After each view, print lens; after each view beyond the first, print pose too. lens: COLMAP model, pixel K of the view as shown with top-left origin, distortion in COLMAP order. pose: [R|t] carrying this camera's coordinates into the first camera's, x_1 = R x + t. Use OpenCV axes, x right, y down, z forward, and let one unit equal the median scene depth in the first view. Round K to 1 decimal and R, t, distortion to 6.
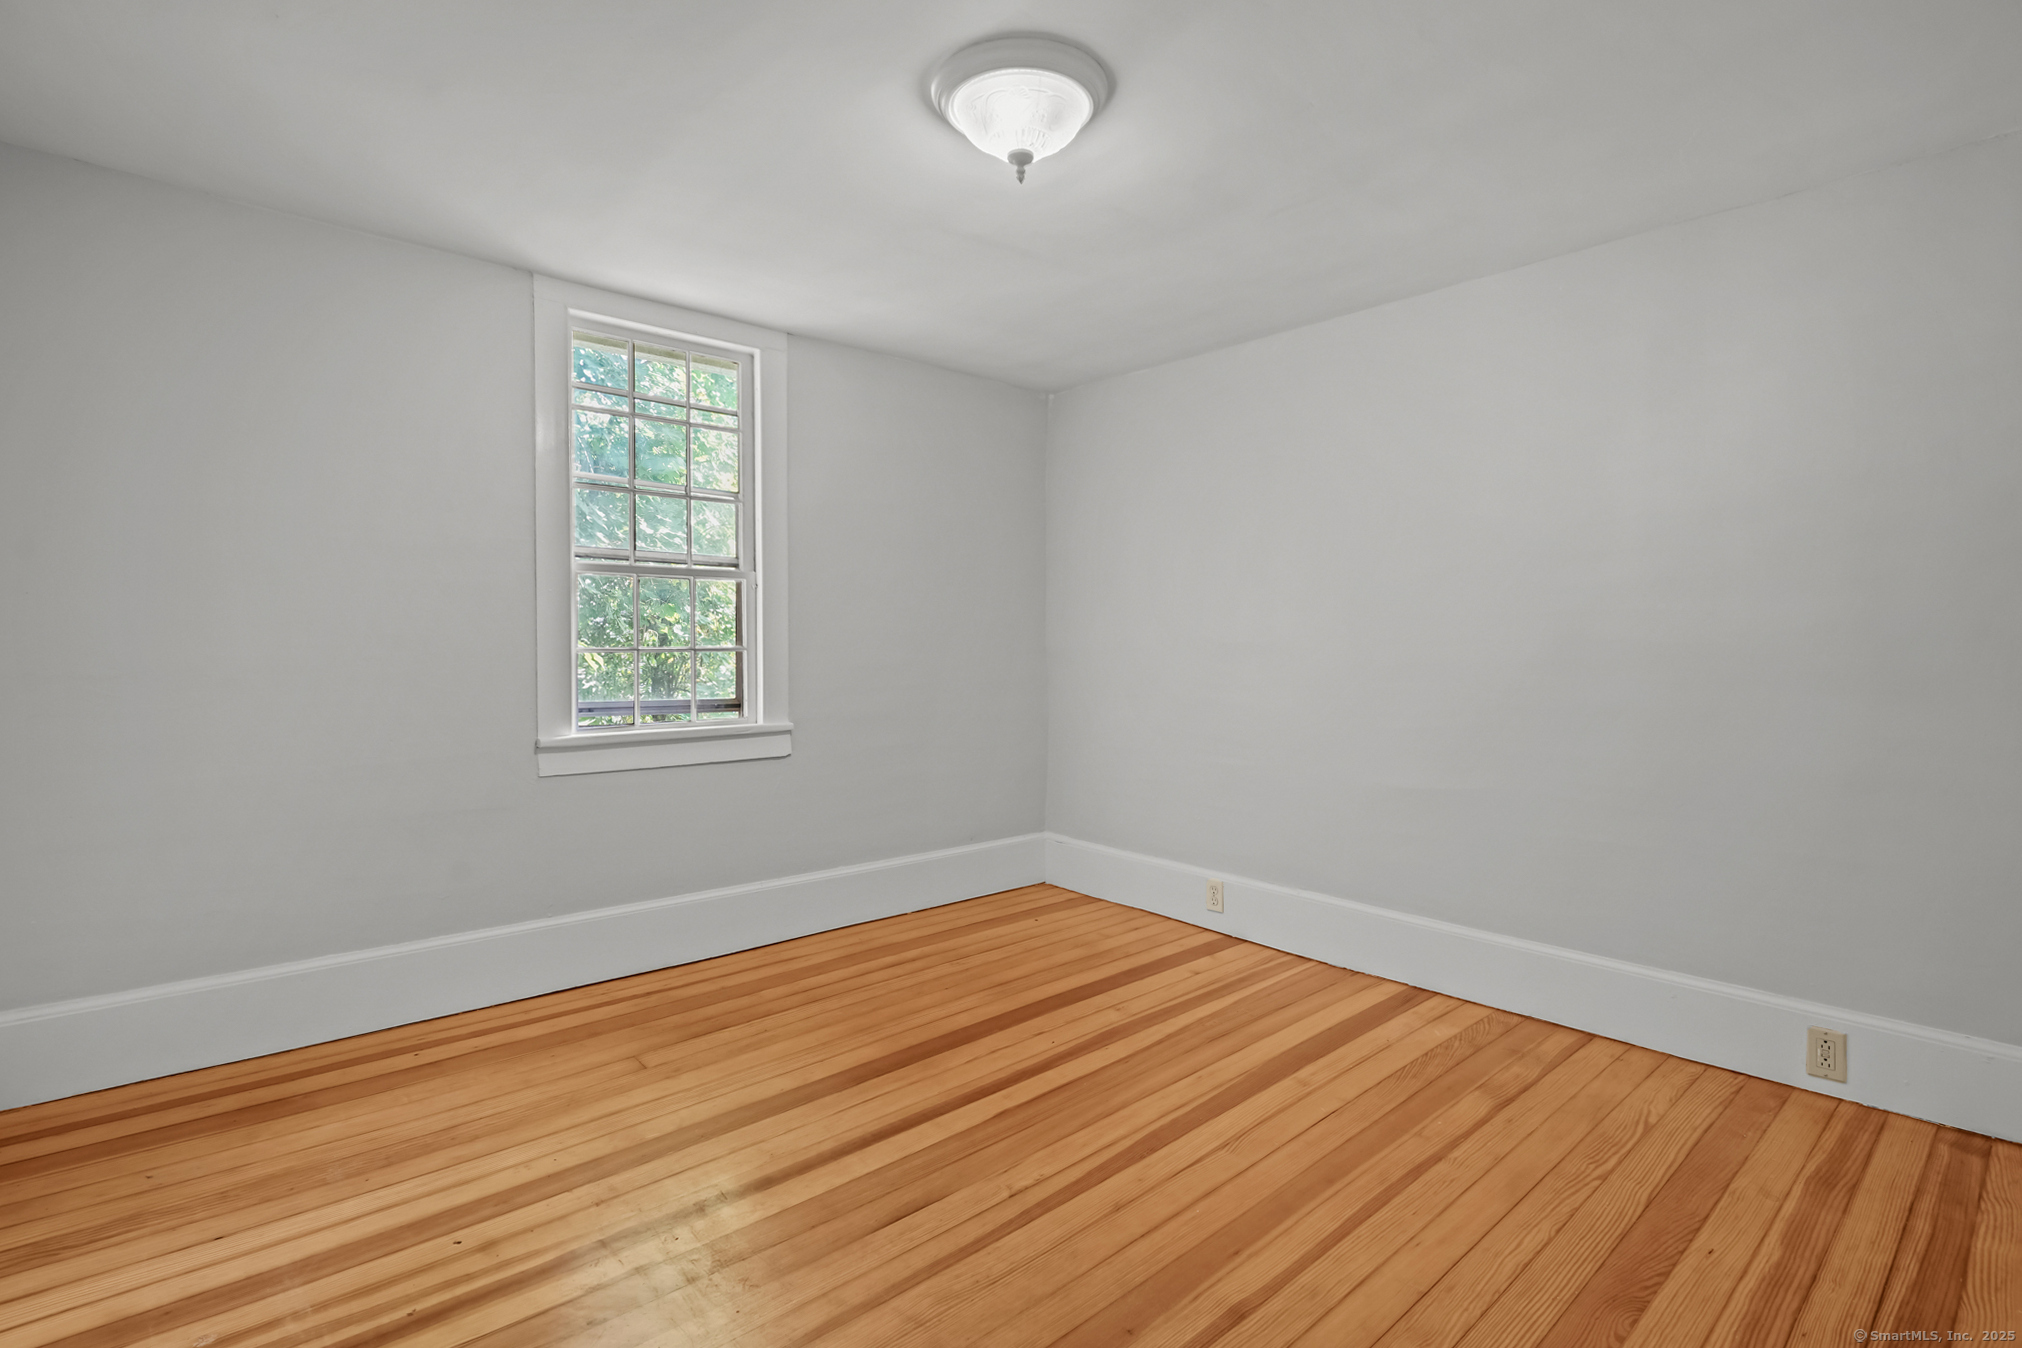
lens RADIAL K [[986.6, 0, 1009.8], [0, 986.6, 622.5], [0, 0, 1]] dist [0.003175, -0.001236]
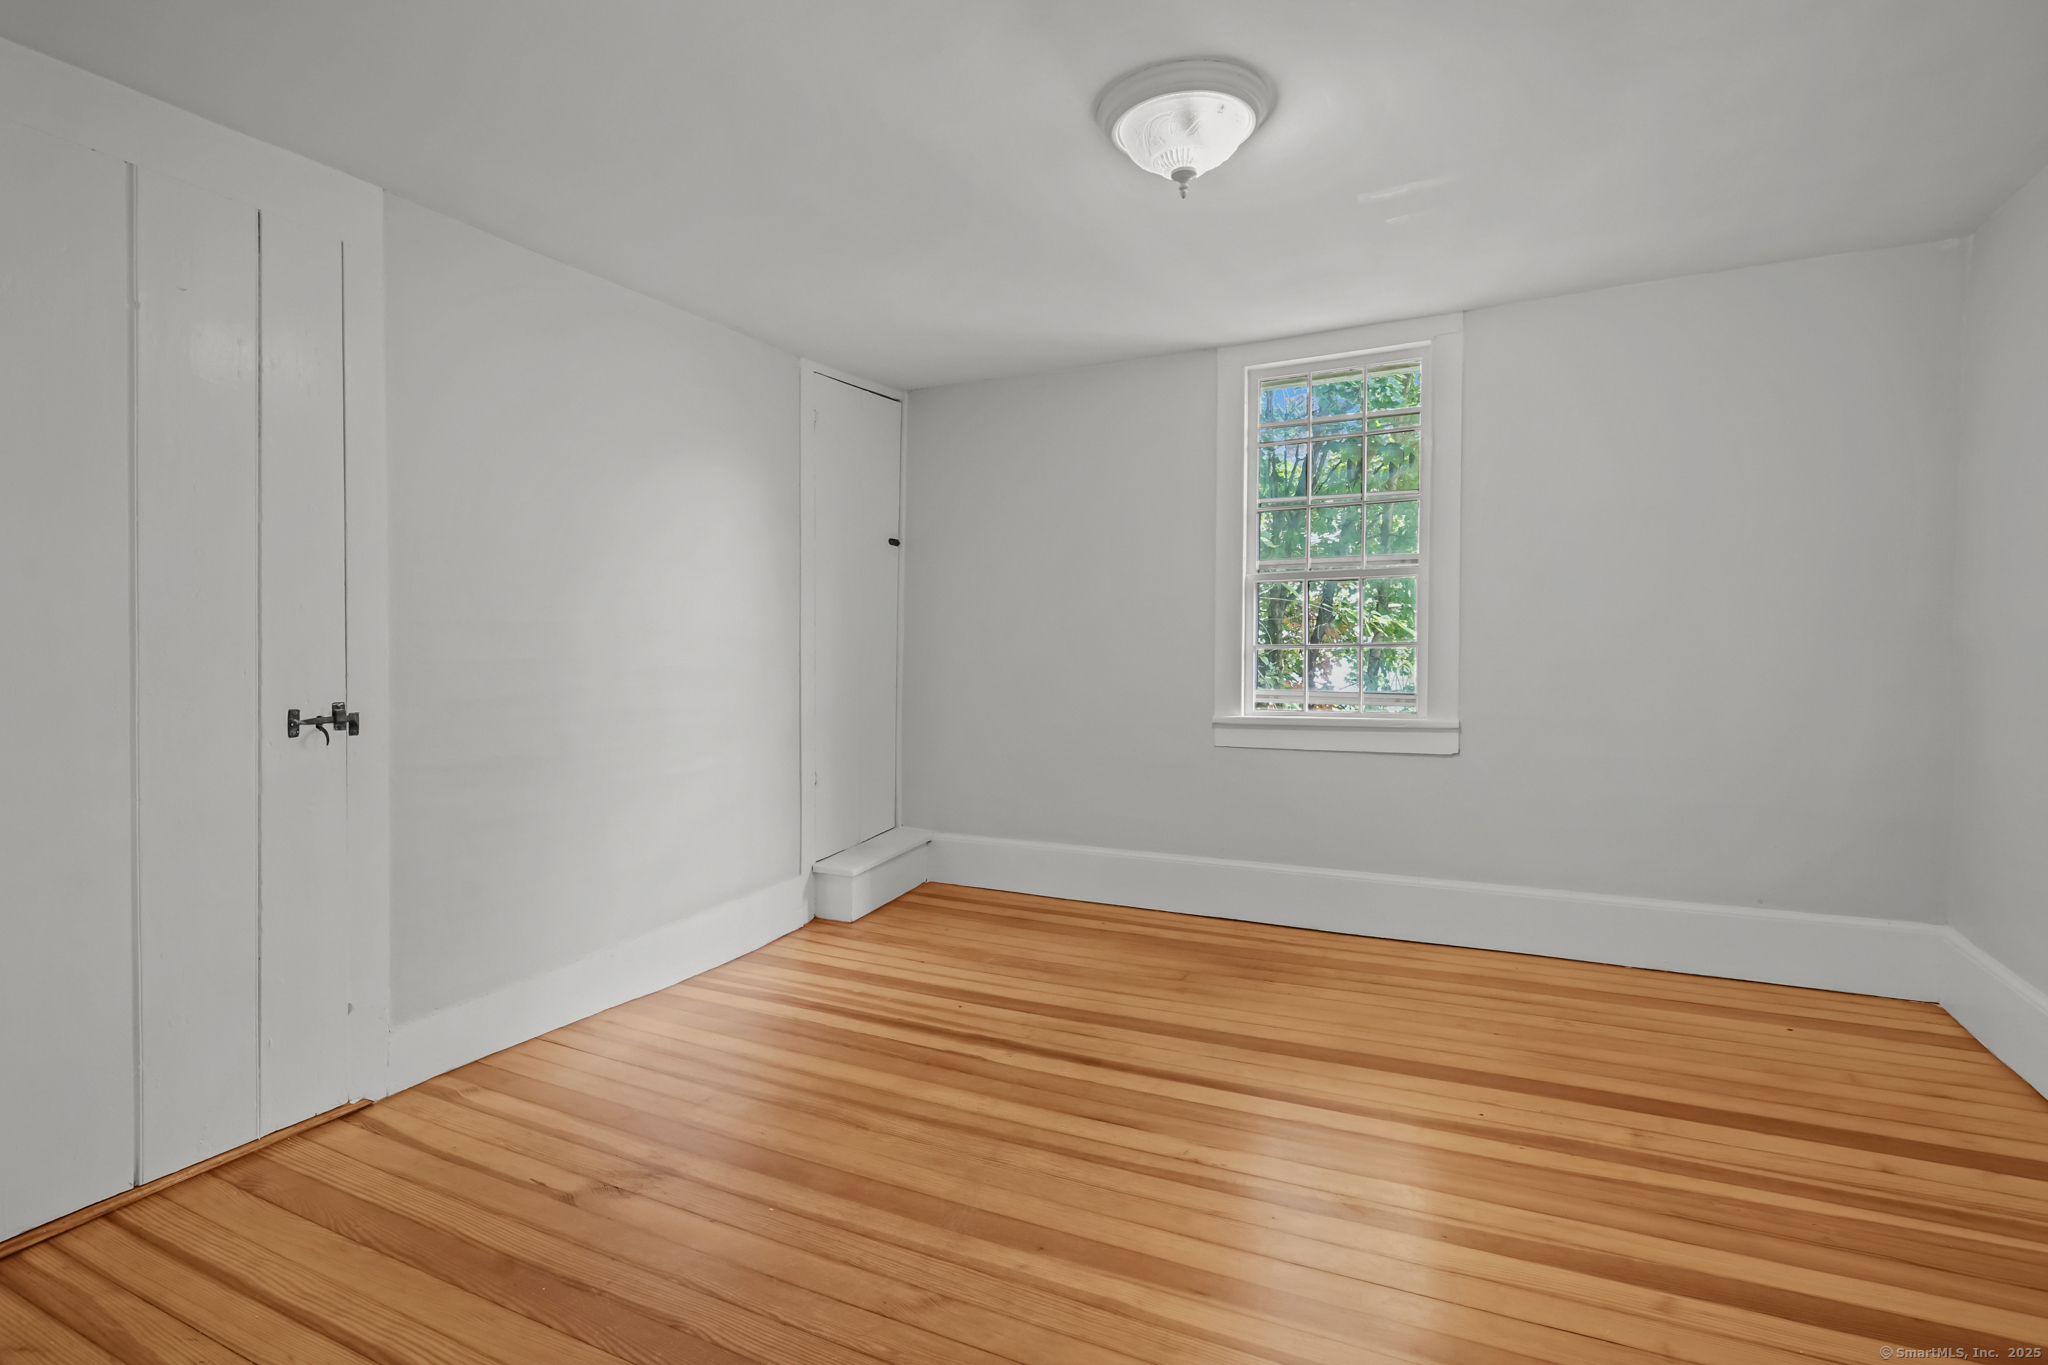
lens RADIAL K [[999.3, 0, 1022.8], [0, 999.3, 630.3], [0, 0, 1]] dist [0.003175, -0.001236]
pose [[0.363652, -0.015675, -0.931403, 0.632584], [0.029819, 0.999542, -0.005179, 0.006363], [0.931058, -0.025890, 0.363953, 0.306328]]
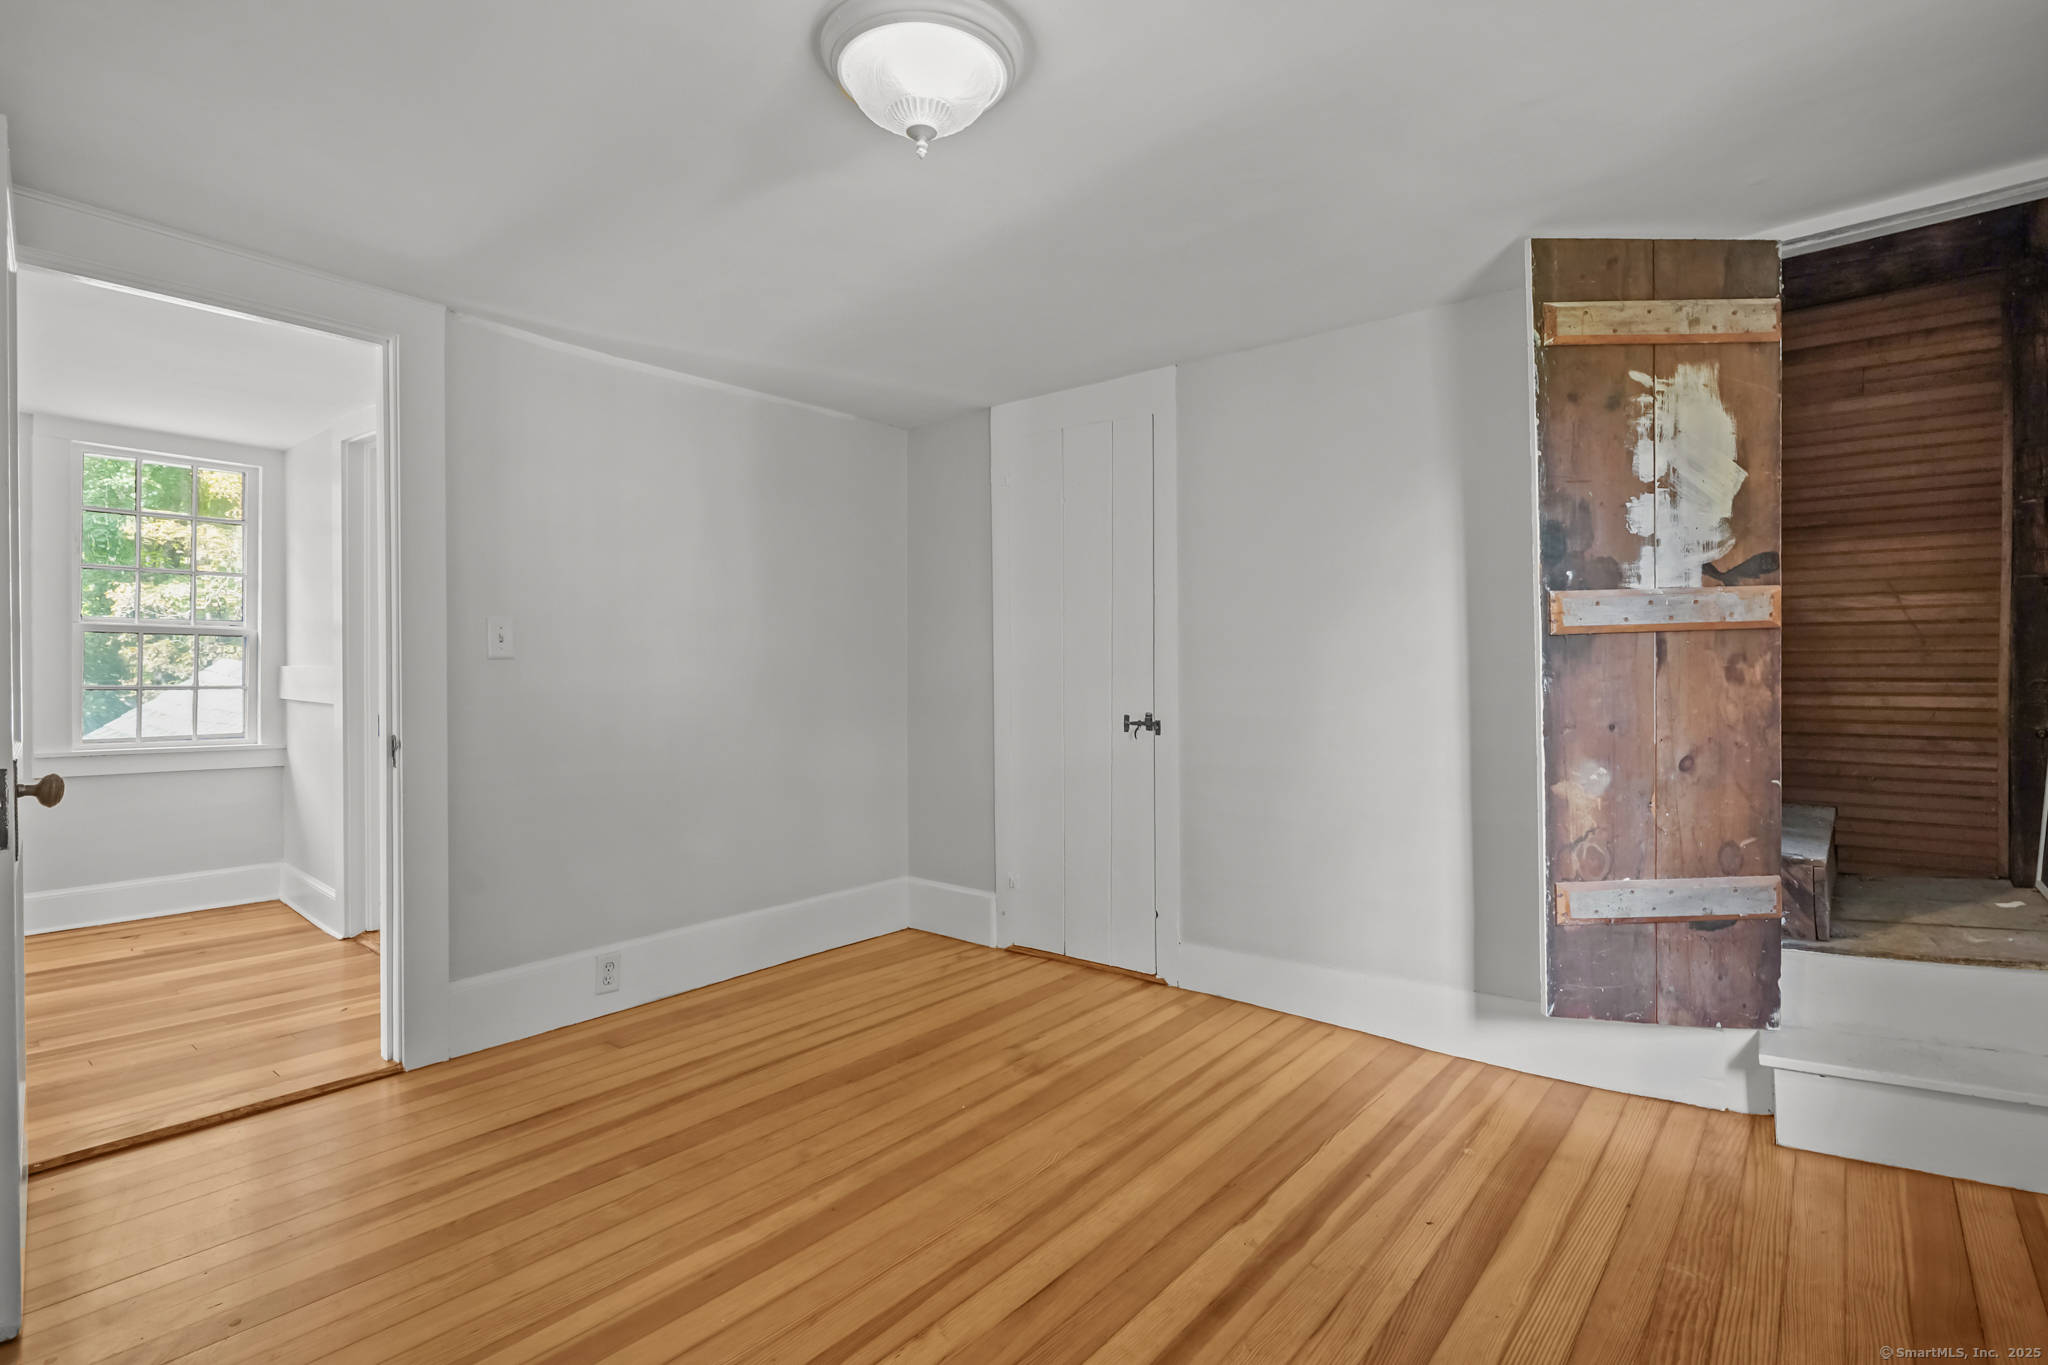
lens RADIAL K [[995.8, 0, 1018.9], [0, 995.8, 654.2], [0, 0, 1]] dist [0.008740, 0.000132]
pose [[-0.990691, 0.003230, -0.136091, 0.029413], [0.008368, 0.999273, -0.037198, 0.015578], [0.135872, -0.037990, -0.989998, 1.256724]]
